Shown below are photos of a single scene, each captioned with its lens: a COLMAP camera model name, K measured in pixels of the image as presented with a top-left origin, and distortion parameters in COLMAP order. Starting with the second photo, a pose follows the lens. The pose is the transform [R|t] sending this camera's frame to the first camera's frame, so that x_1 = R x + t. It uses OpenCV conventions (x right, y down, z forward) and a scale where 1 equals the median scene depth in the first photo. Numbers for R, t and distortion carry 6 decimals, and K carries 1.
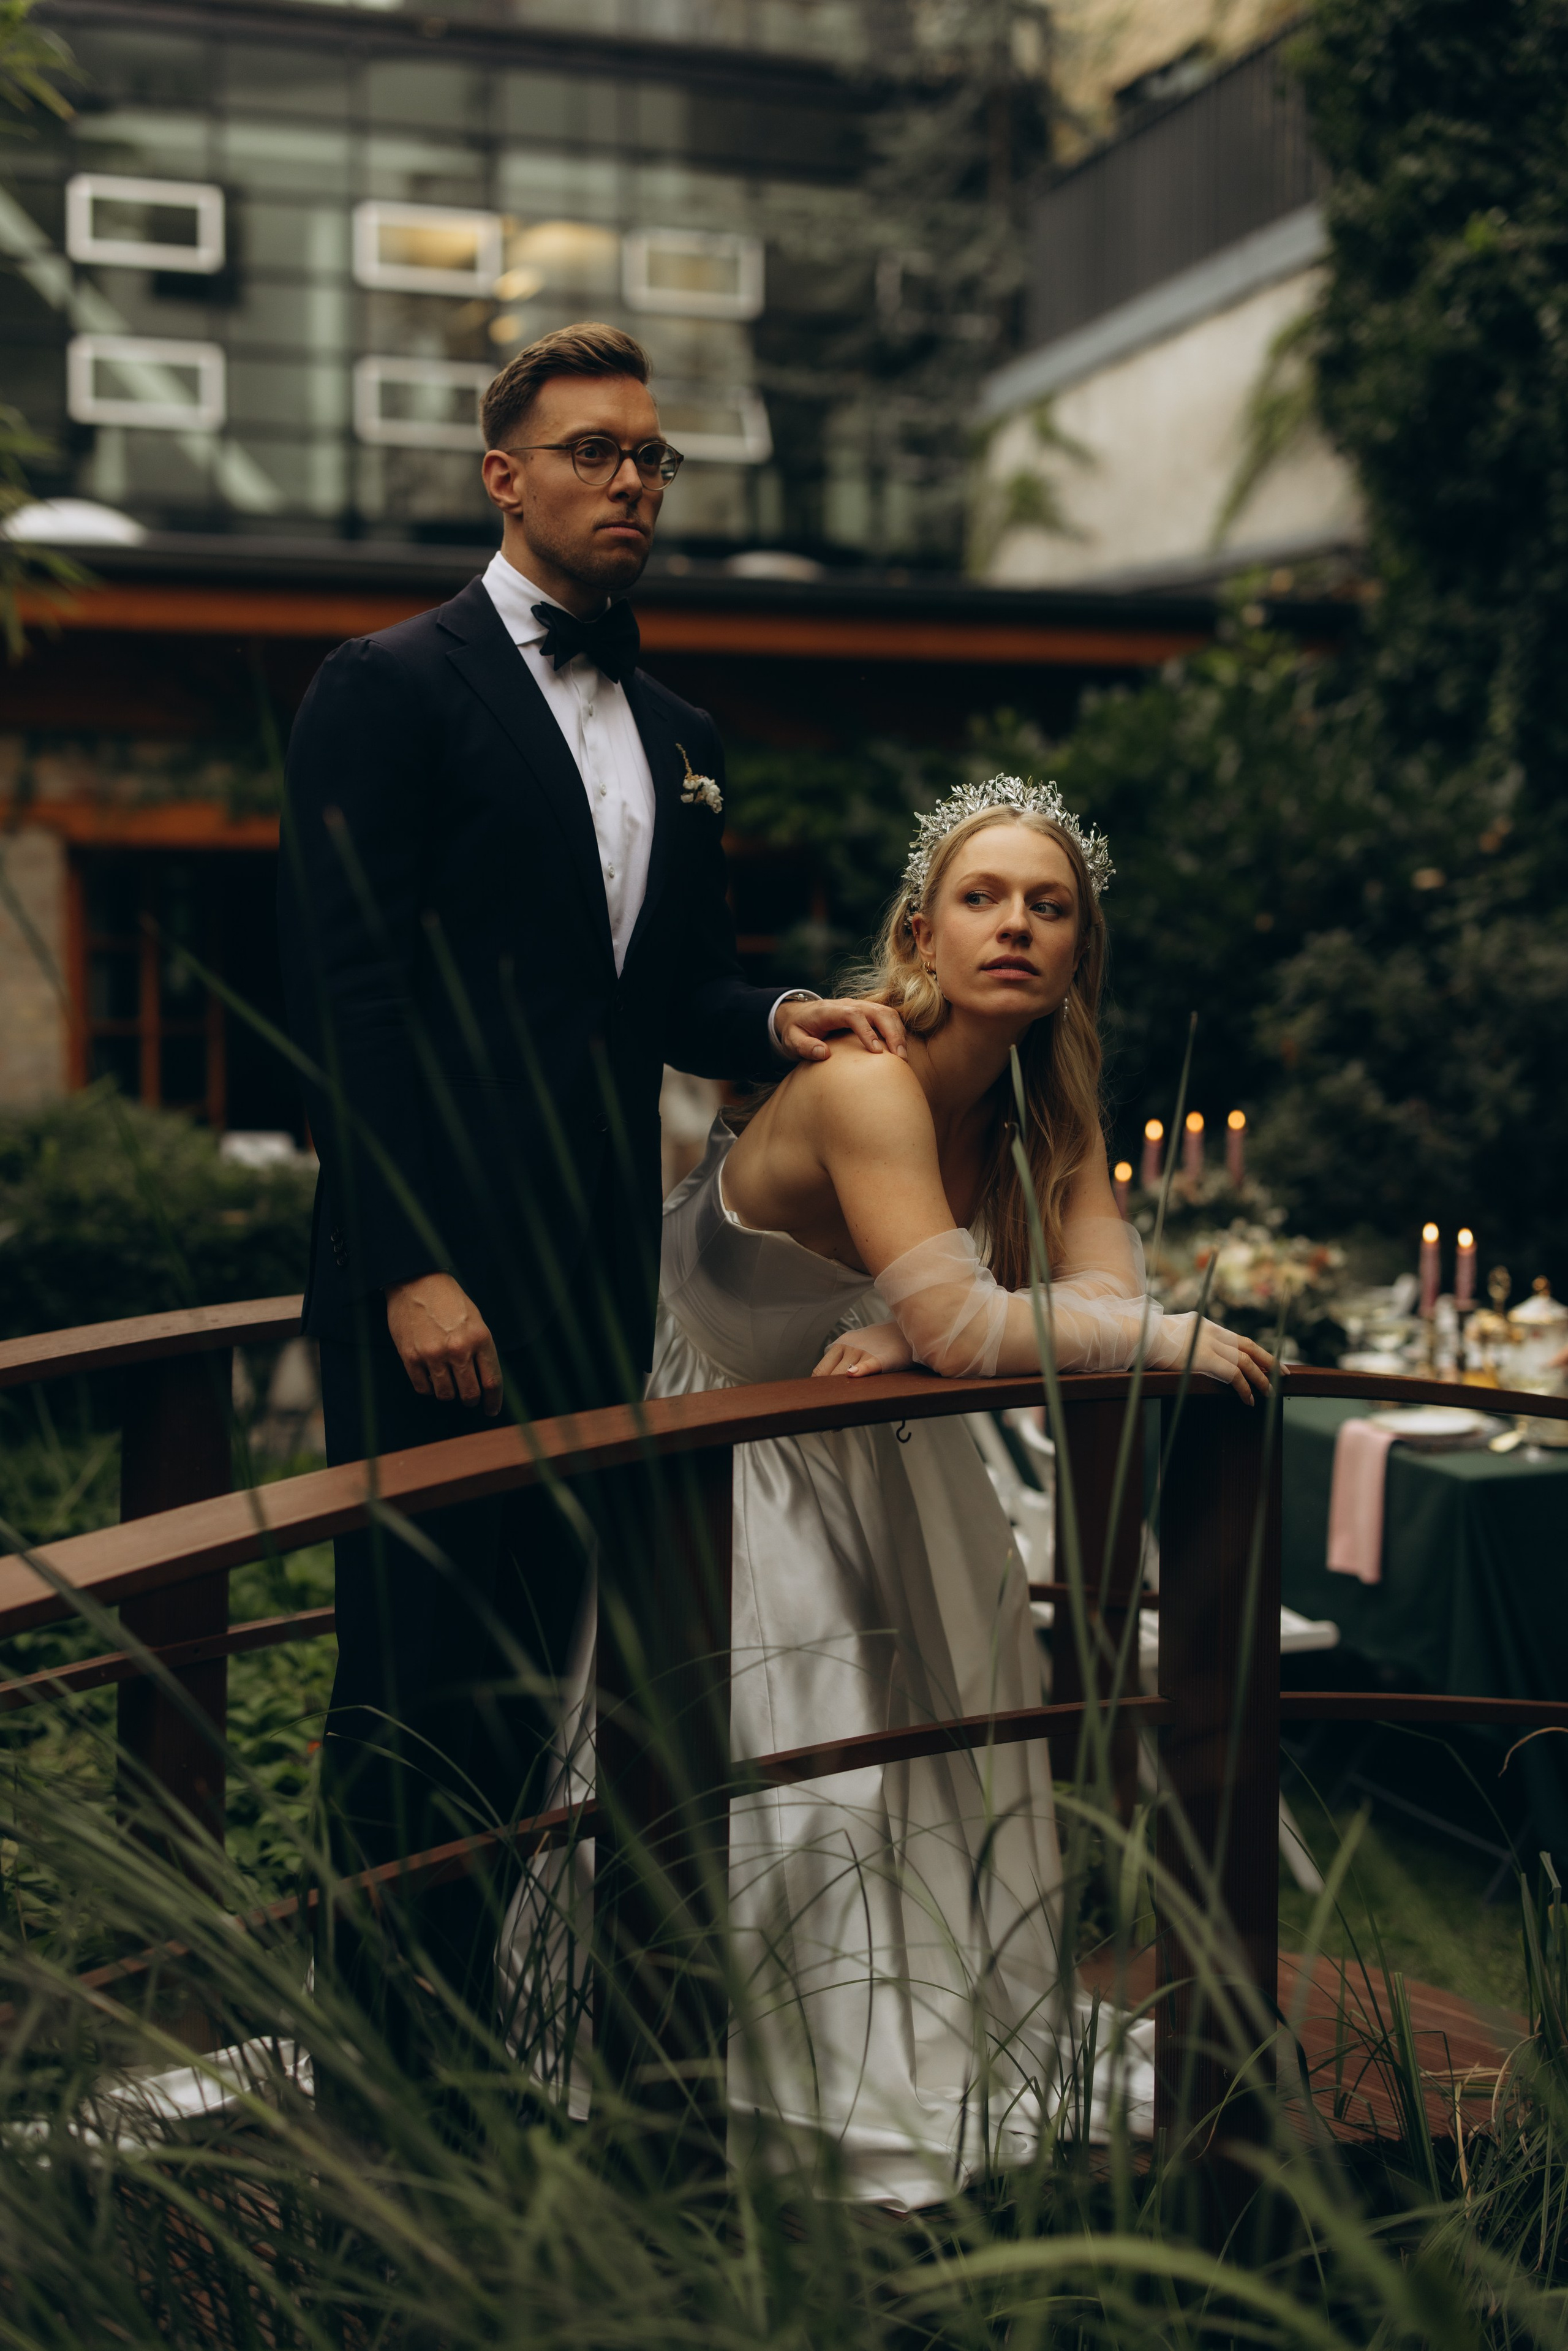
lens RADIAL K [[3332.2, 0, 784.0], [0, 3332.2, 1175.5], [0, 0, 1]] dist [0.121511, -0.541388]
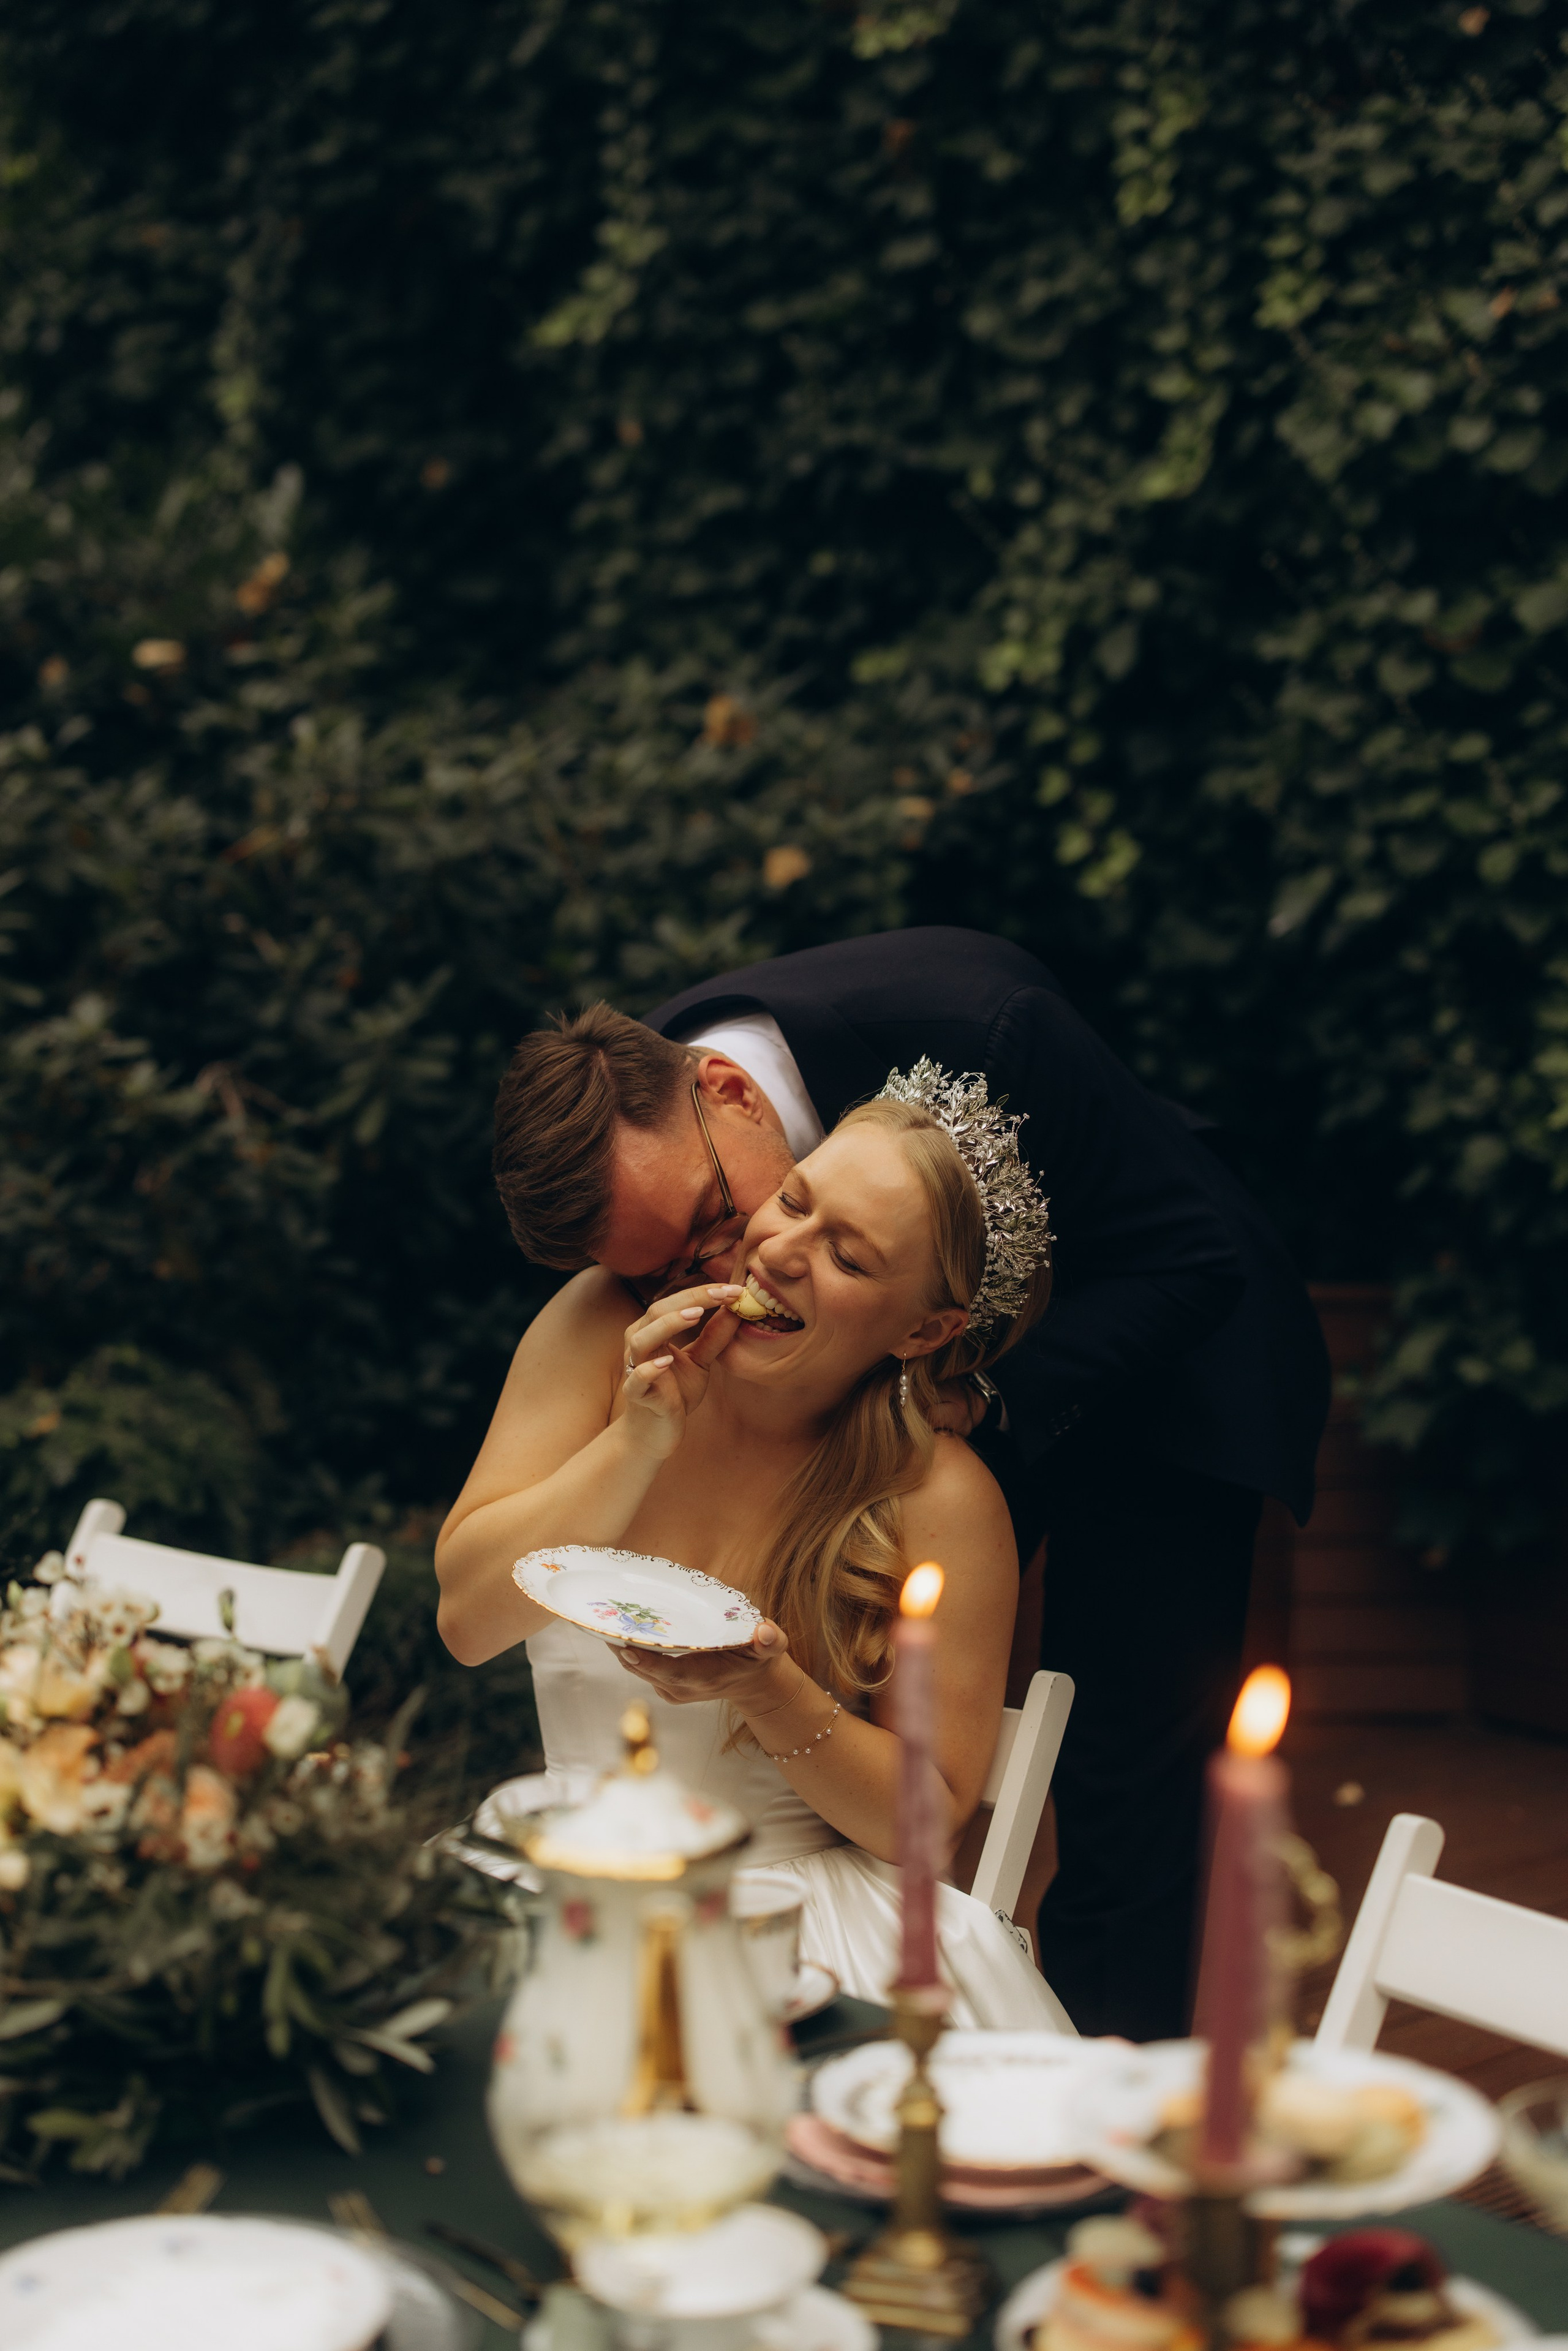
lens RADIAL K [[3403.9, 0, 740.1], [0, 3403.9, 1169.9], [0, 0, 1]] dist [0.144012, -0.641751]
pose [[0.910596, -0.033961, 0.411899, 0.030540], [0.032013, 0.999420, 0.011630, -0.006305], [-0.412055, 0.002595, 0.911155, 0.279628]]
